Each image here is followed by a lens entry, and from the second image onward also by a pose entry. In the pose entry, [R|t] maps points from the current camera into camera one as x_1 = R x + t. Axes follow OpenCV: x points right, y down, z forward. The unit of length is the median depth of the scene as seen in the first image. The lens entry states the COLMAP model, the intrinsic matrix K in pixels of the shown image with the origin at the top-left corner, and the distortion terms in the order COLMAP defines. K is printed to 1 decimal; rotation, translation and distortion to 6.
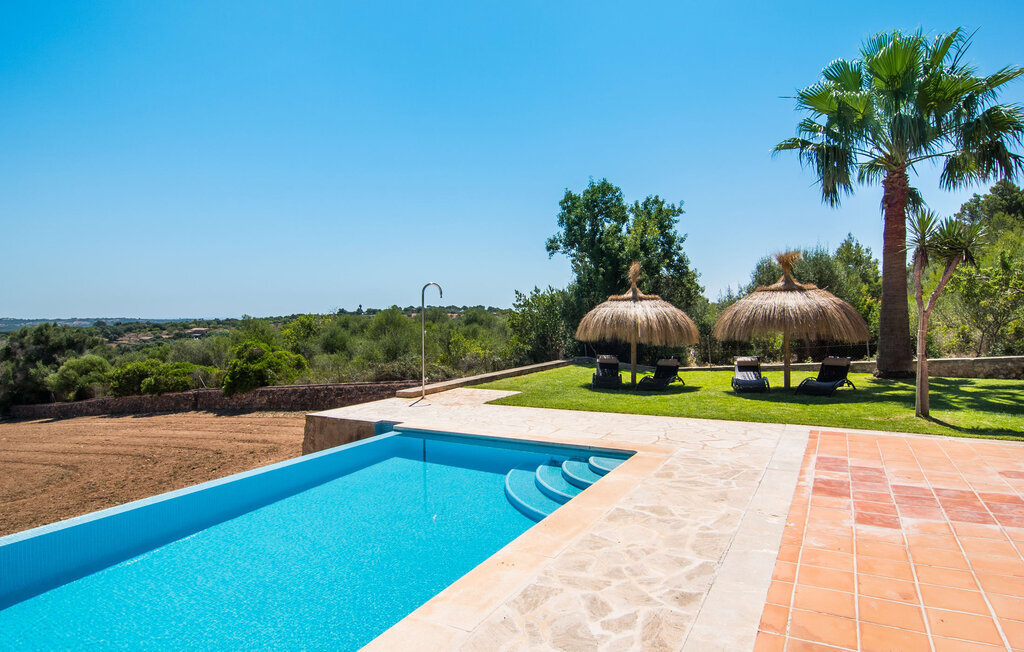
lens RADIAL K [[592.0, 0, 517.4], [0, 592.0, 321.6], [0, 0, 1]] dist [-0.018960, -0.001762]
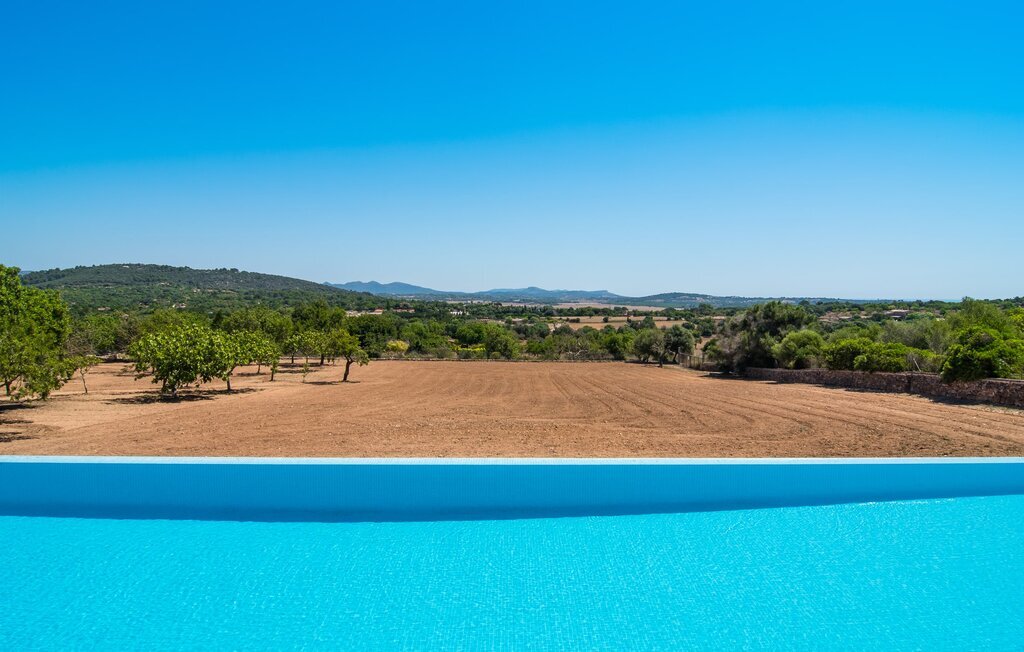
lens RADIAL K [[592.0, 0, 517.4], [0, 592.0, 321.6], [0, 0, 1]] dist [-0.018960, -0.001762]
pose [[0.482518, 0.051860, -0.874349, -0.008439], [-0.023084, 0.998652, 0.046494, 0.000787], [0.875582, -0.002251, 0.483065, -0.046948]]
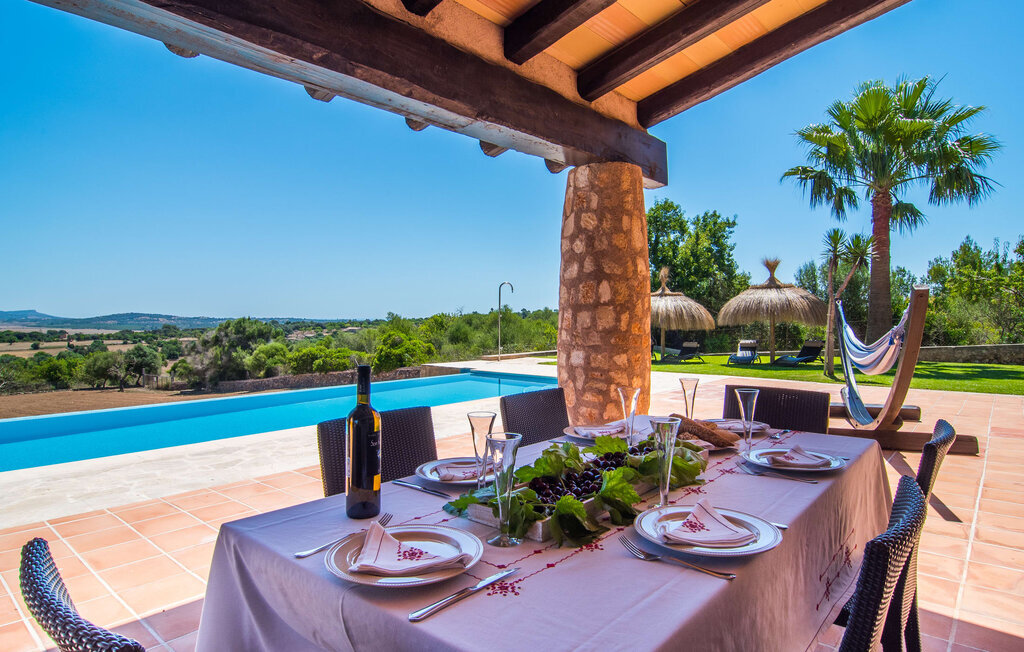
lens RADIAL K [[592.0, 0, 517.4], [0, 592.0, 321.6], [0, 0, 1]] dist [-0.018960, -0.001762]
pose [[0.975005, 0.013669, -0.221764, 0.078492], [-0.015642, 0.999852, -0.007142, 0.015562], [0.221634, 0.010432, 0.975074, -0.158187]]
